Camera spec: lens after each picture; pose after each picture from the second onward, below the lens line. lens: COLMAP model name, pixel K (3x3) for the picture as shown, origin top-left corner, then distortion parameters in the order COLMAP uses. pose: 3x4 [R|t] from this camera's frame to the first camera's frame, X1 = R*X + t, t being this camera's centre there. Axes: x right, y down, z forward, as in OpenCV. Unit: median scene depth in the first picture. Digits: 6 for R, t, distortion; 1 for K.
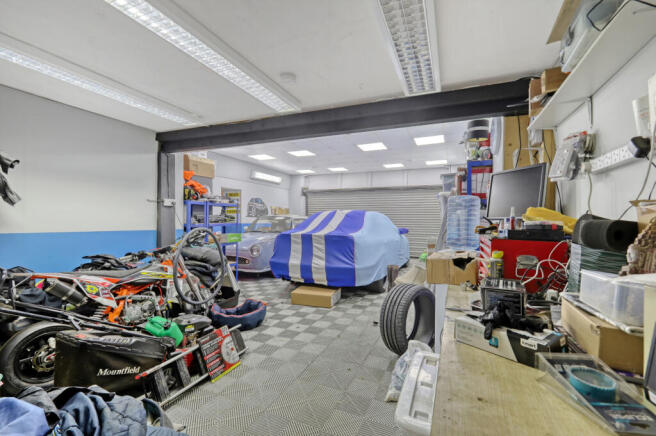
lens RADIAL K [[283.7, 0, 327.9], [0, 283.7, 220.1], [0, 0, 1]] dist [0.004086, 0.000402]
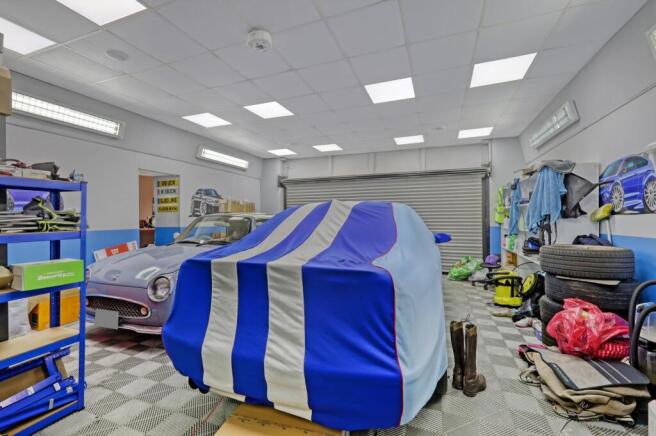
lens RADIAL K [[283.7, 0, 328.2], [0, 283.7, 217.8], [0, 0, 1]] dist [0.004086, 0.000402]
pose [[0.998862, -0.008954, 0.046846, 0.001929], [0.009293, 0.999932, -0.007016, -0.001688], [-0.046780, 0.007443, 0.998877, 0.422079]]
